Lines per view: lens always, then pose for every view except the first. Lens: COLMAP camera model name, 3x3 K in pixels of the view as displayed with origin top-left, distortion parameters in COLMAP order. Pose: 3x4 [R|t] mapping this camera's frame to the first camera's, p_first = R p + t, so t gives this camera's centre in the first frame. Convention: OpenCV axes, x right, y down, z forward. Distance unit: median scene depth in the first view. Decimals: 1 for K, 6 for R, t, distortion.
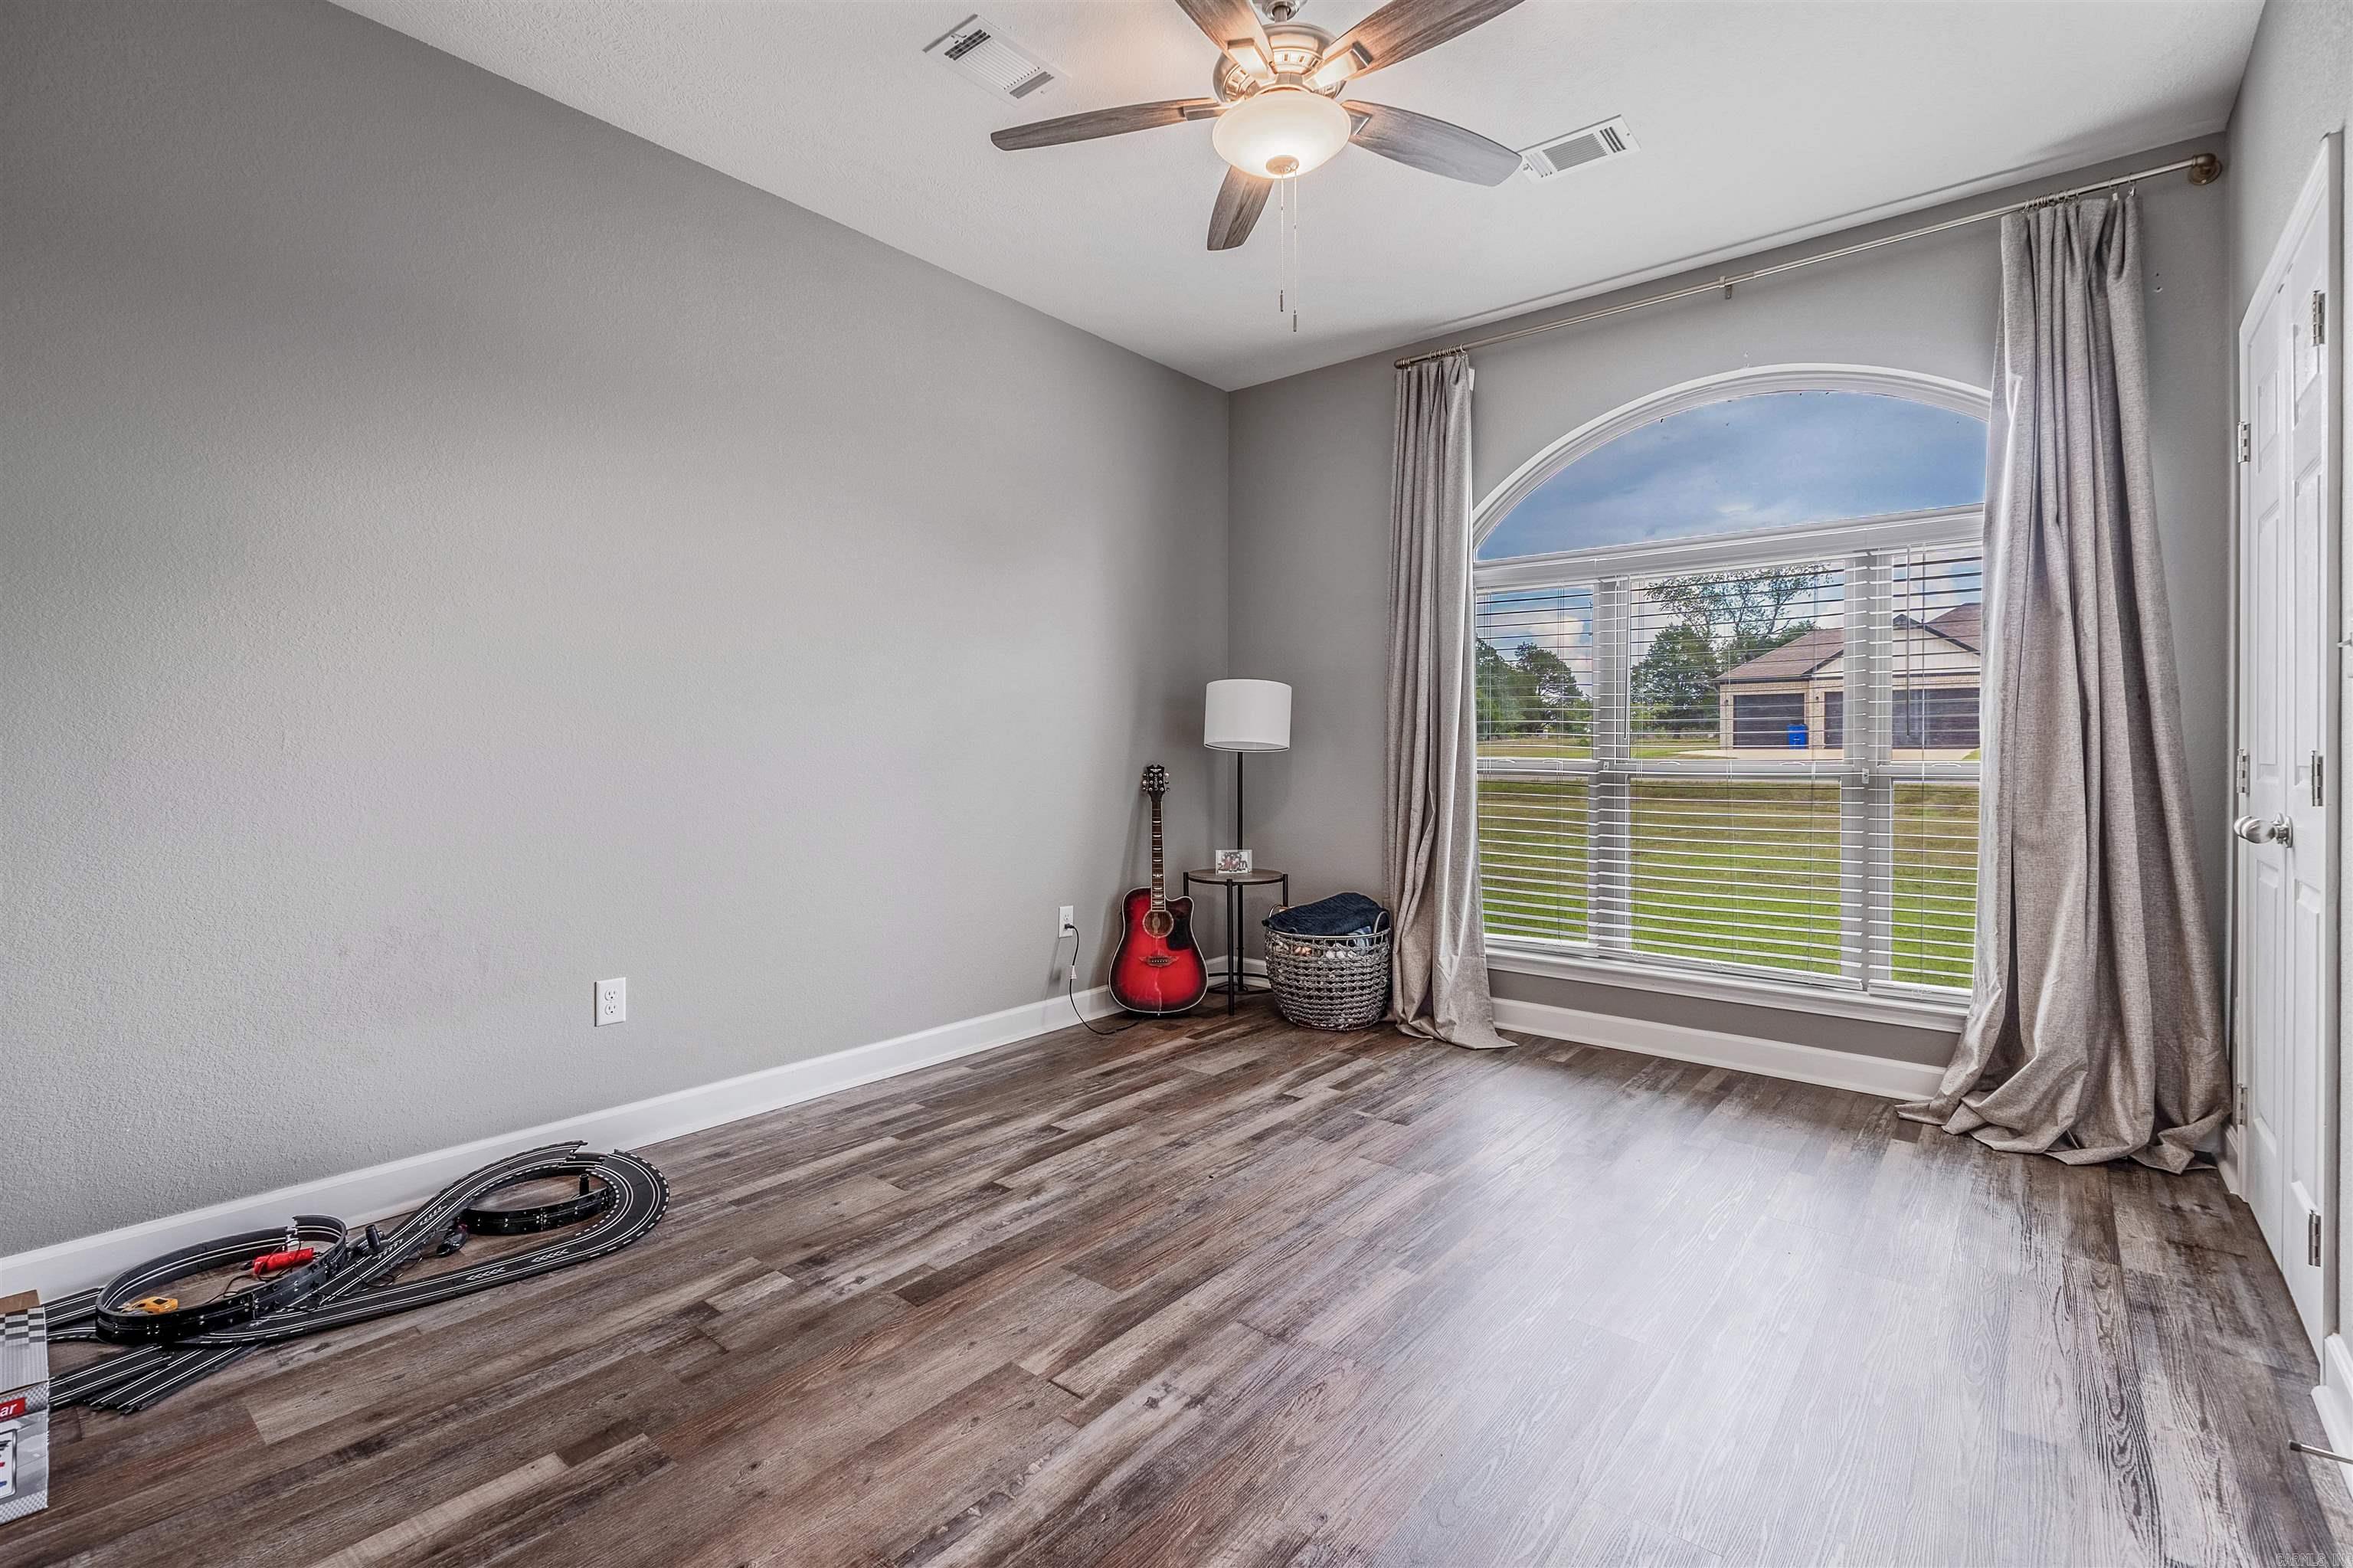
lens RADIAL K [[1076.0, 0, 1169.4], [0, 1076.0, 768.2], [0, 0, 1]] dist [-0.002176, -0.000698]
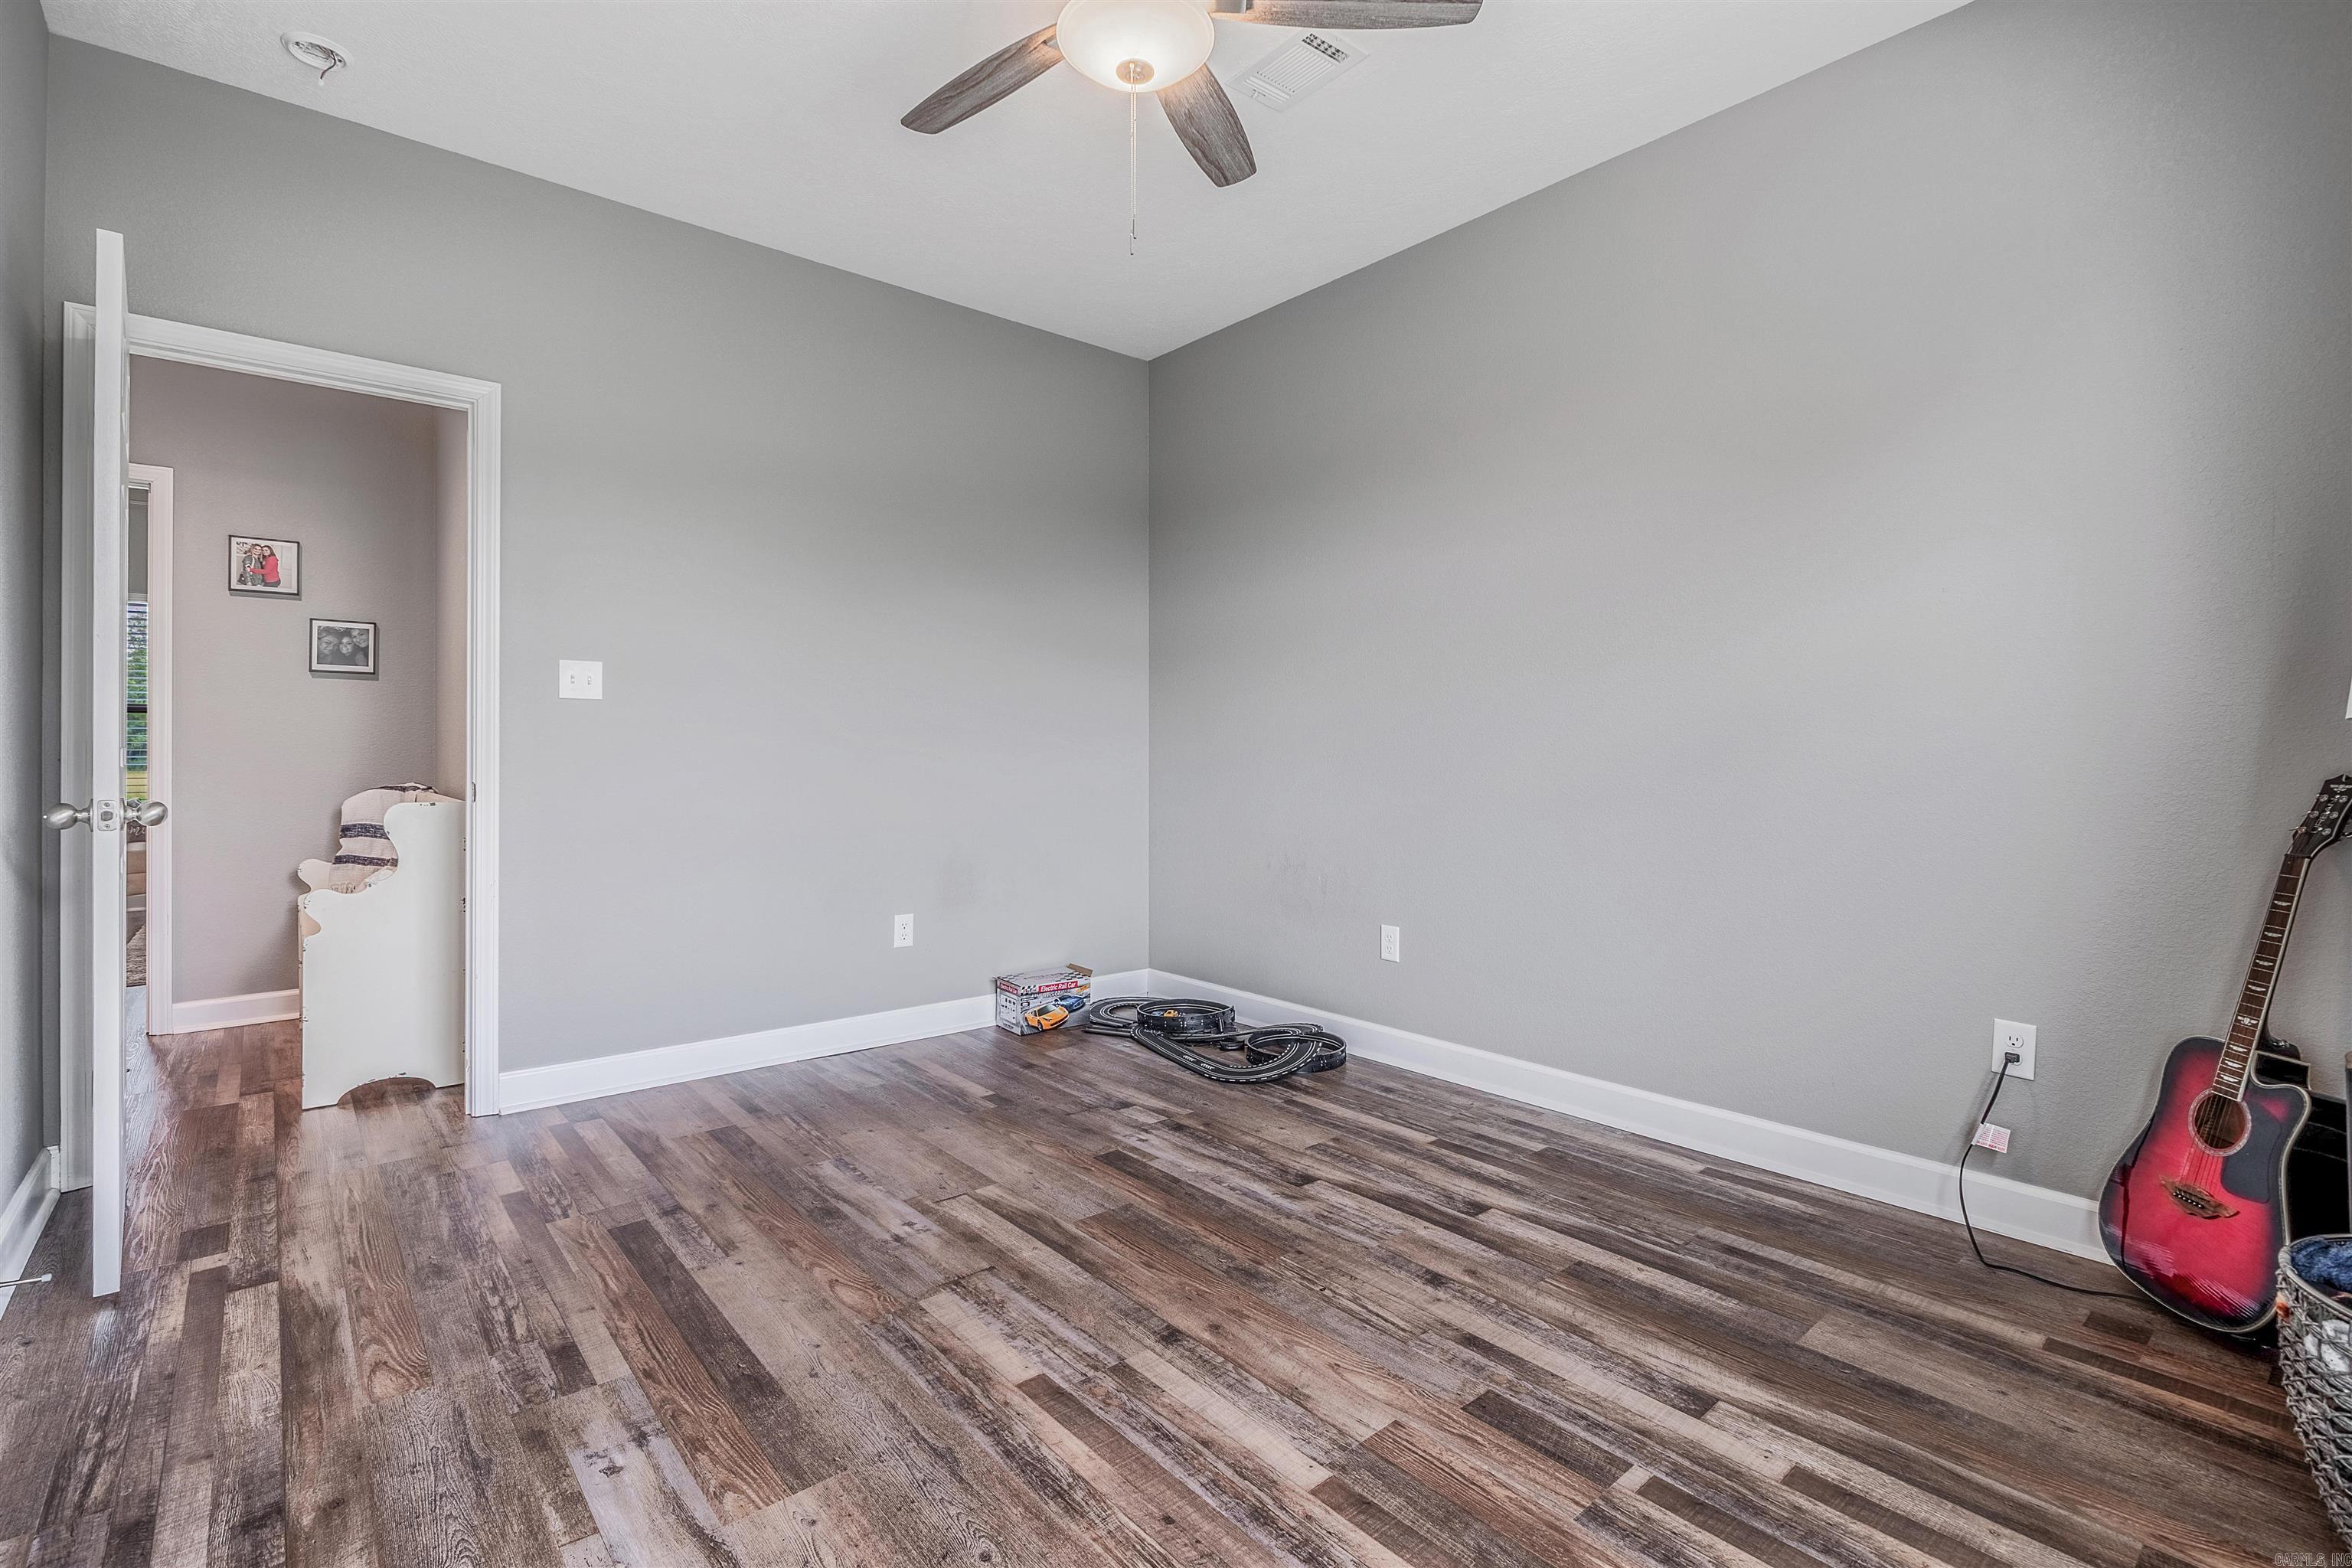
lens RADIAL K [[1075.5, 0, 1159.0], [0, 1075.5, 771.6], [0, 0, 1]] dist [-0.002176, -0.000698]
pose [[-0.193754, 0.017415, -0.980896, 0.800249], [-0.017059, 0.999631, 0.021117, -0.008305], [0.980902, 0.020825, -0.193386, 1.004791]]
